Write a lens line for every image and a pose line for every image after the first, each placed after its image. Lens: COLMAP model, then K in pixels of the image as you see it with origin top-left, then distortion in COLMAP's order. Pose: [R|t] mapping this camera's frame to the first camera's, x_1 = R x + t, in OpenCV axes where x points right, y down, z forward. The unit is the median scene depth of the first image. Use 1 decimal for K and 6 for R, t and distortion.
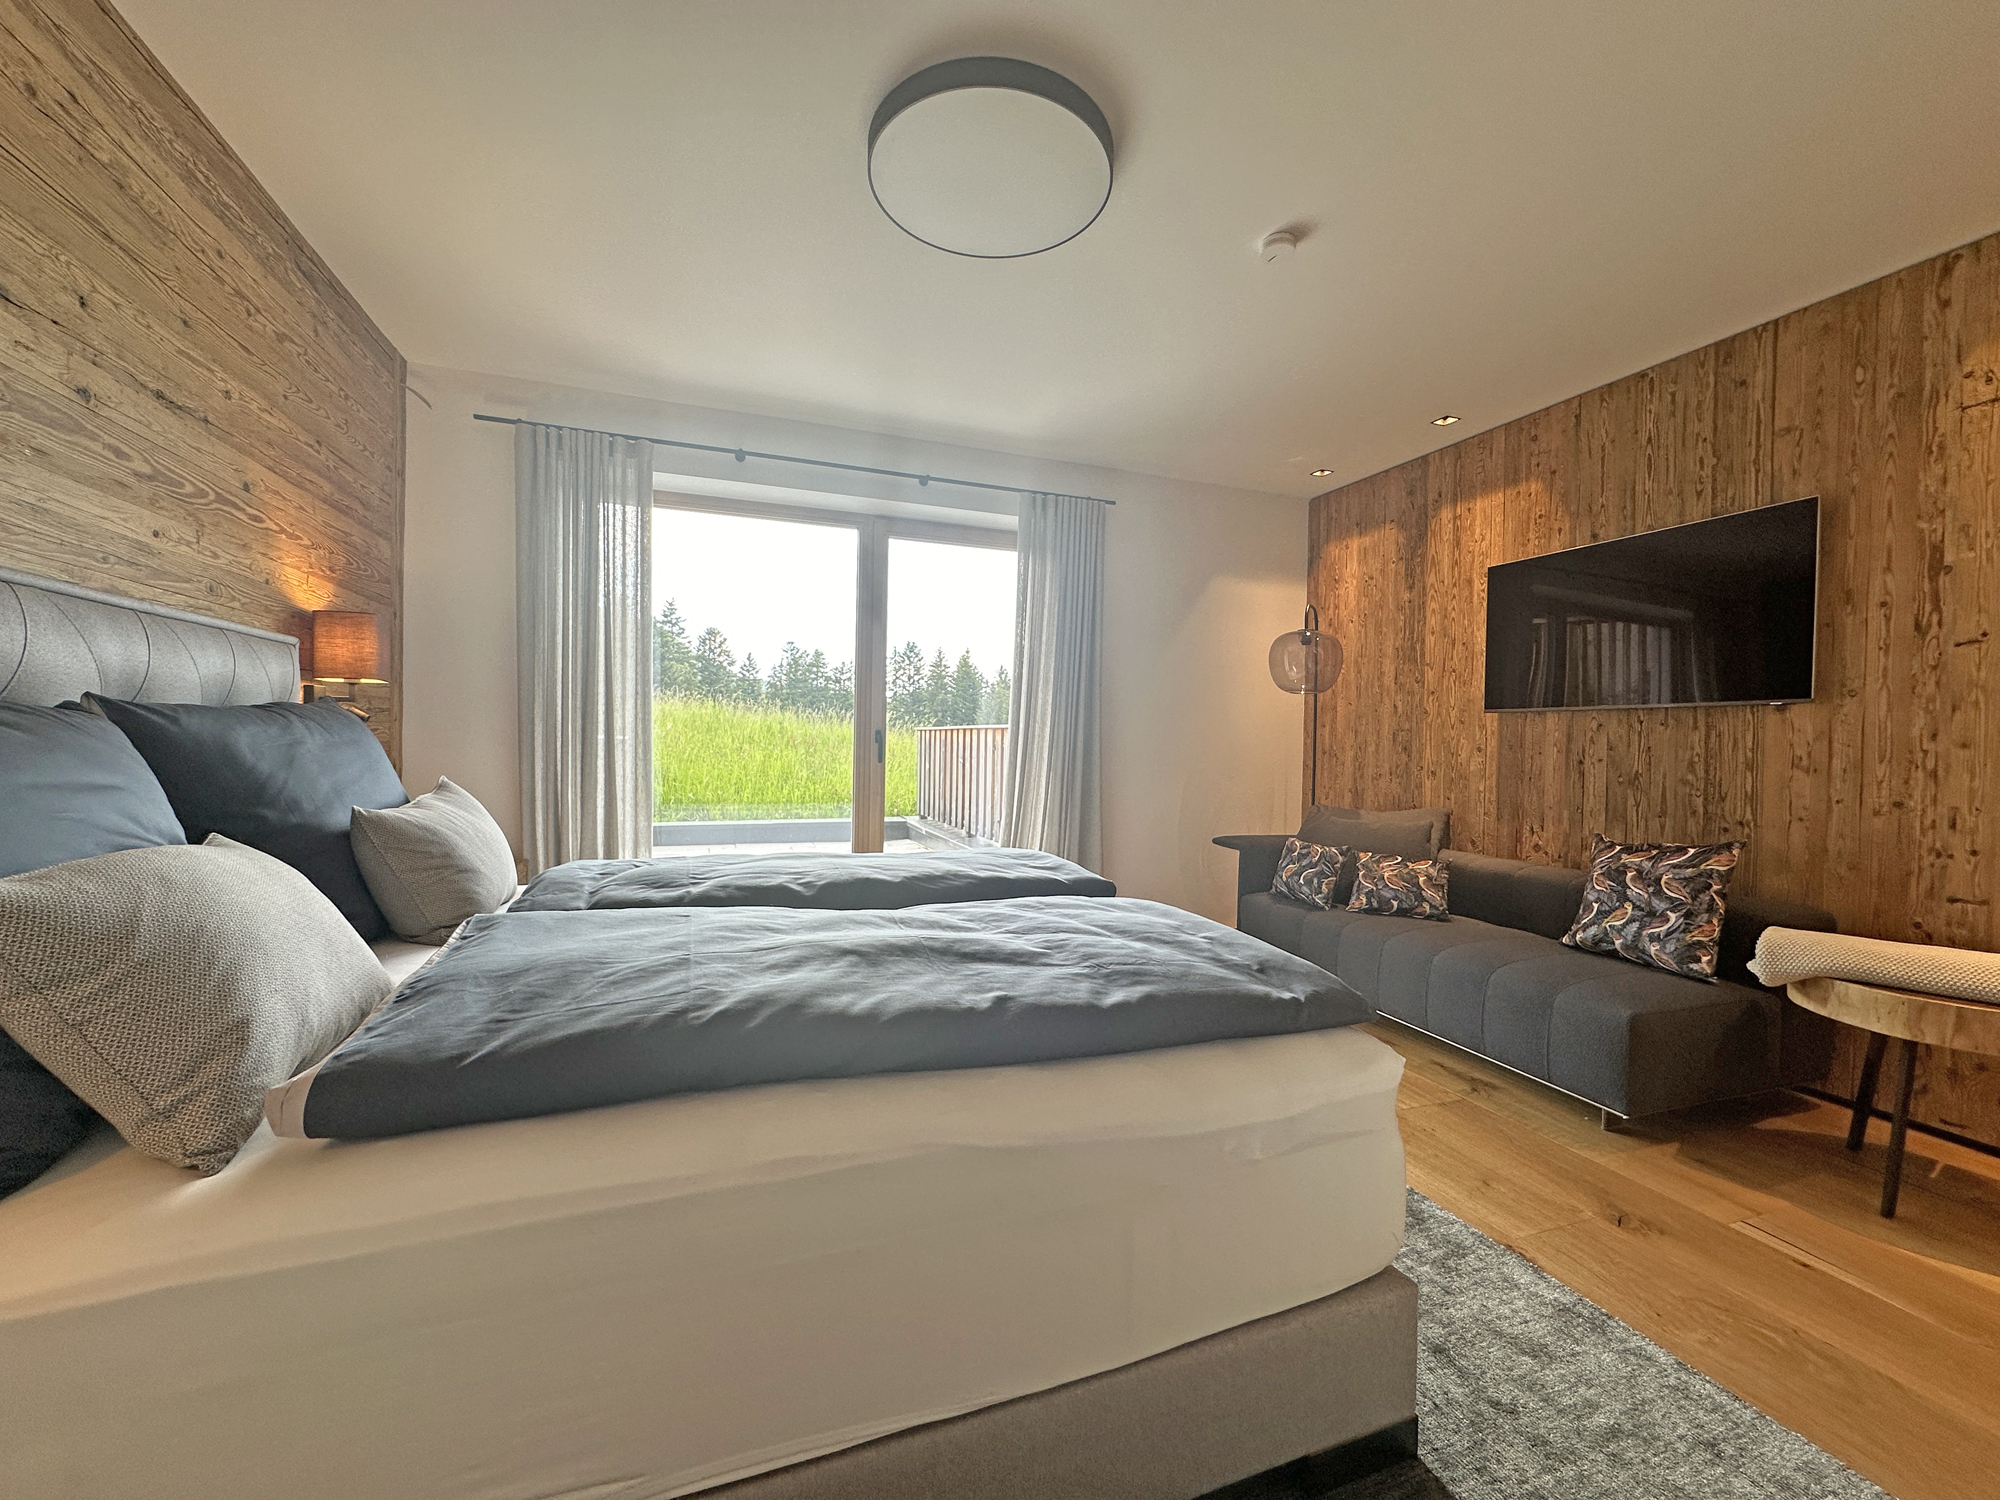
lens RADIAL K [[793.7, 0, 1000.0], [0, 793.7, 750.0], [0, 0, 1]] dist [-0.002468, -0.000356]
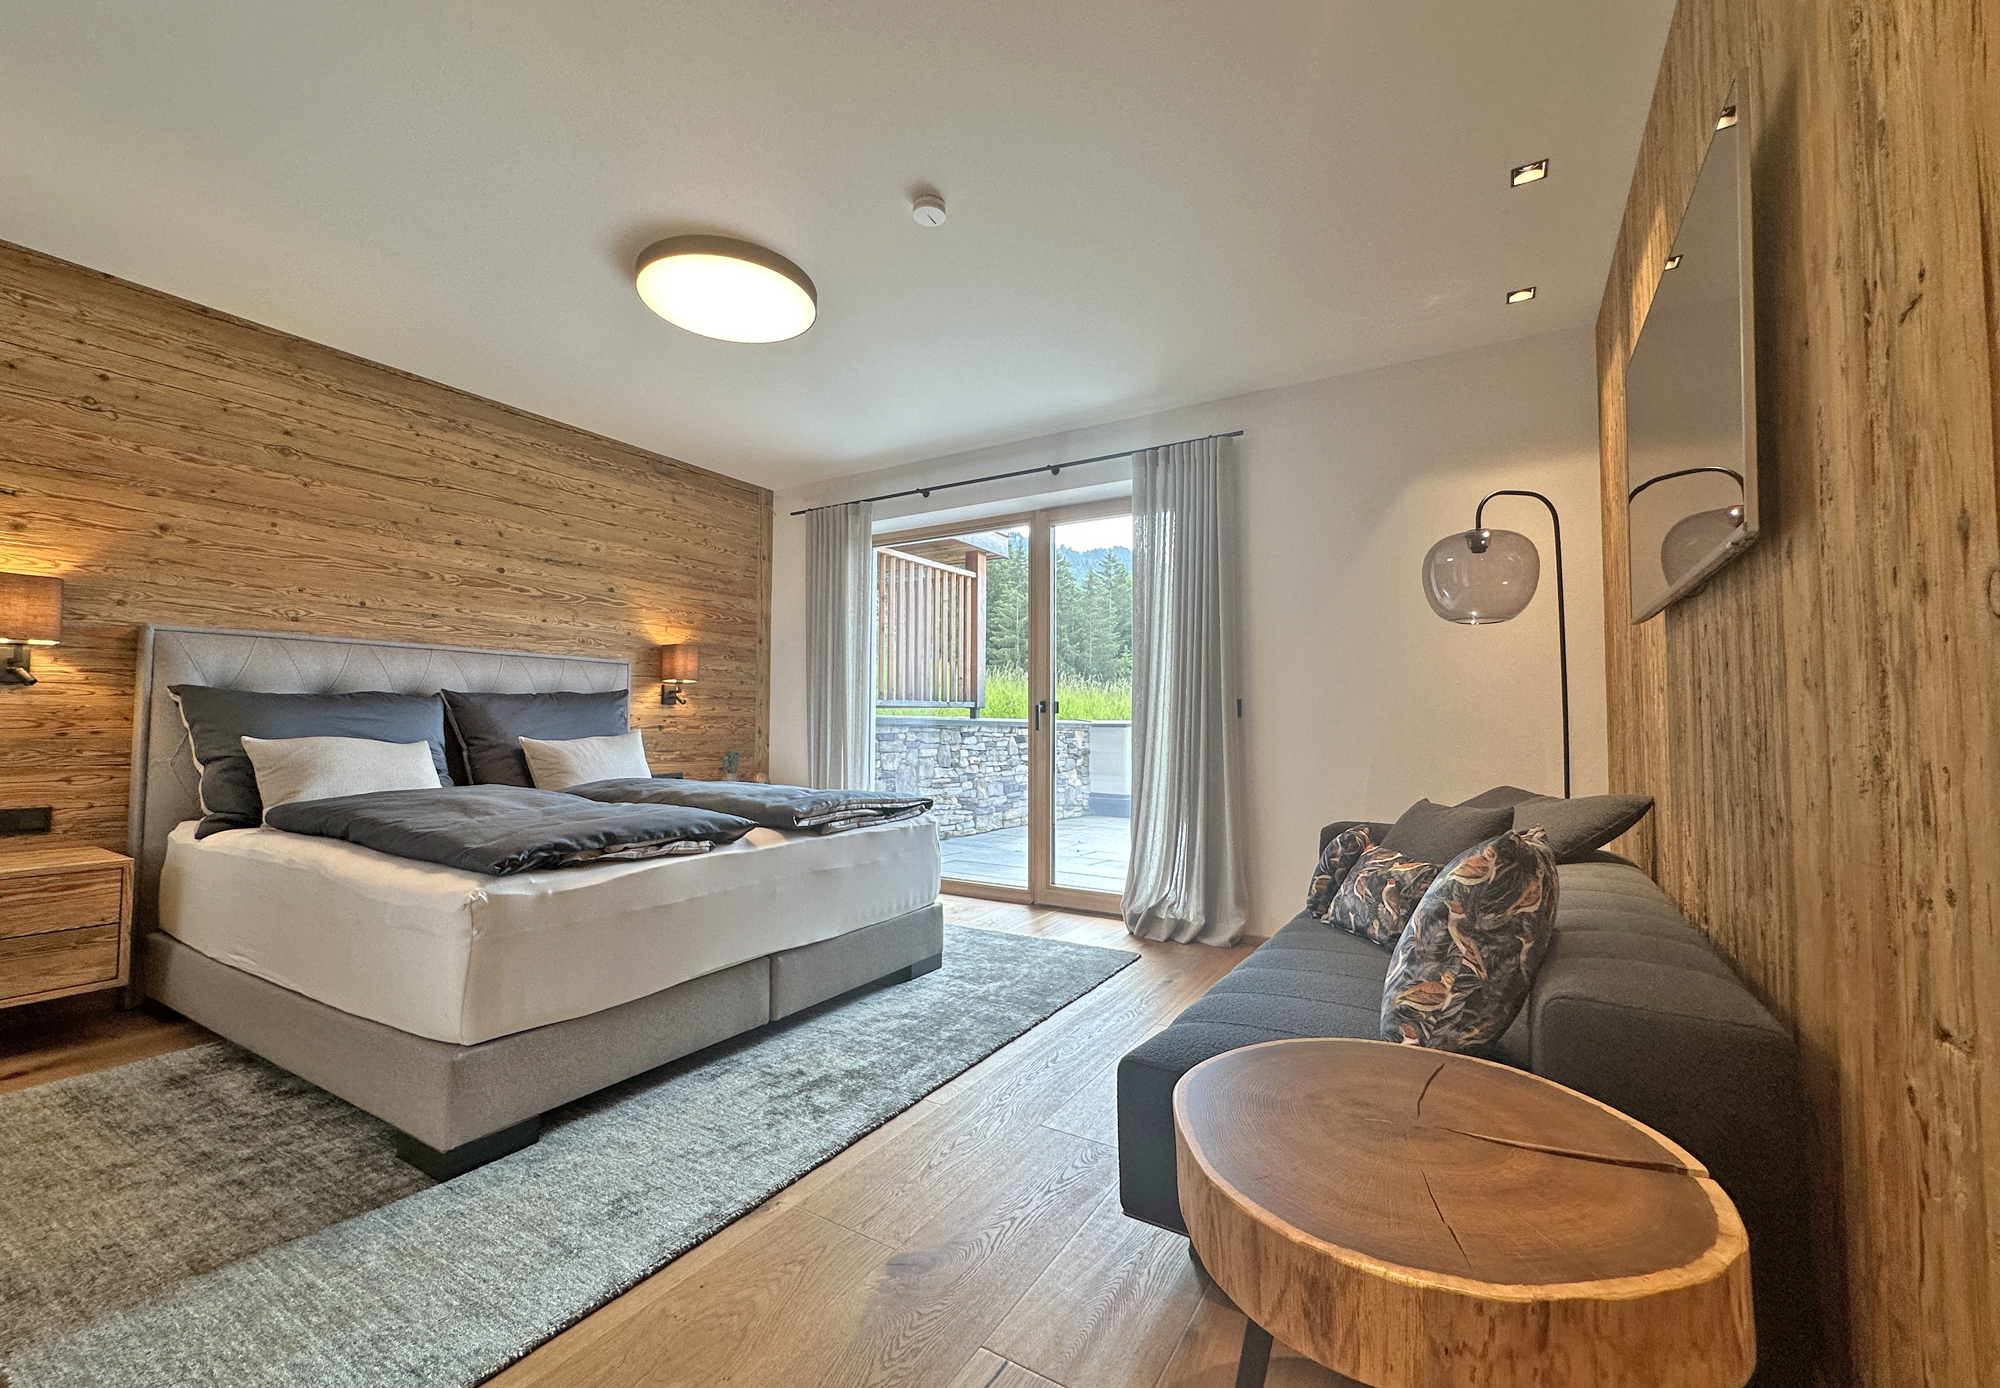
lens RADIAL K [[823.1, 0, 1000.0], [0, 823.1, 694.0], [0, 0, 1]] dist [-0.000168, 0.000037]
pose [[0.622644, -0.046894, -0.781099, 1.217394], [-0.003476, 0.998027, -0.062688, 0.062551], [0.782498, 0.041748, 0.621252, 0.429991]]
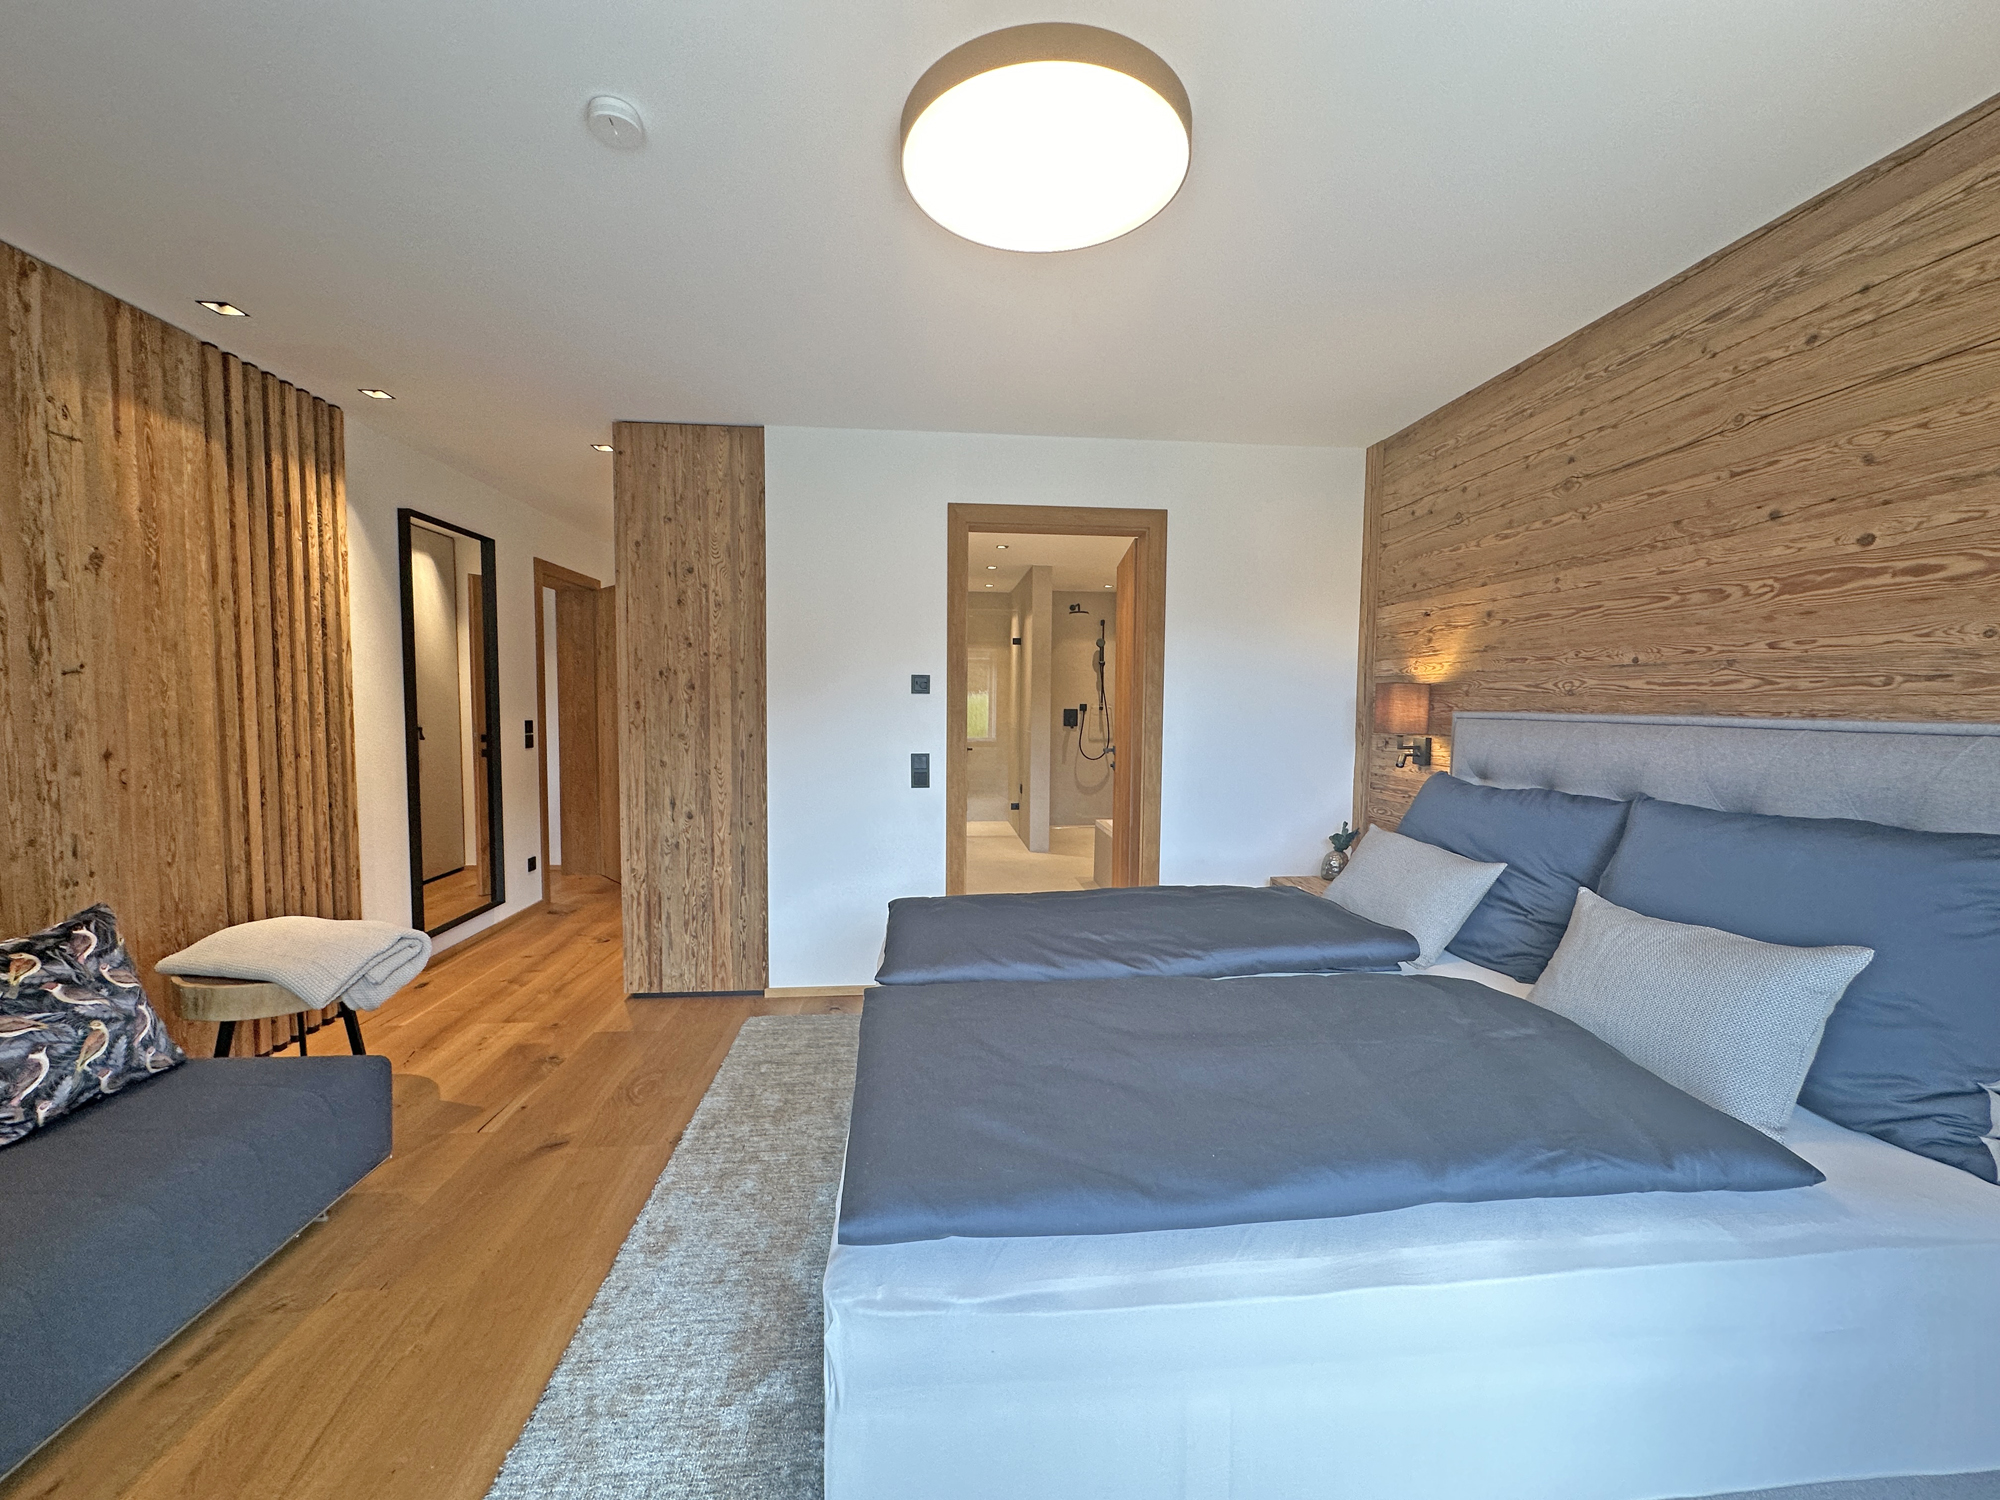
lens RADIAL K [[793.7, 0, 1000.0], [0, 793.7, 750.0], [0, 0, 1]] dist [-0.002468, -0.000356]
pose [[-0.967551, -0.044852, 0.248662, -0.177831], [-0.025620, 0.996462, 0.080047, -0.142625], [-0.251373, 0.071079, -0.965277, 1.622797]]
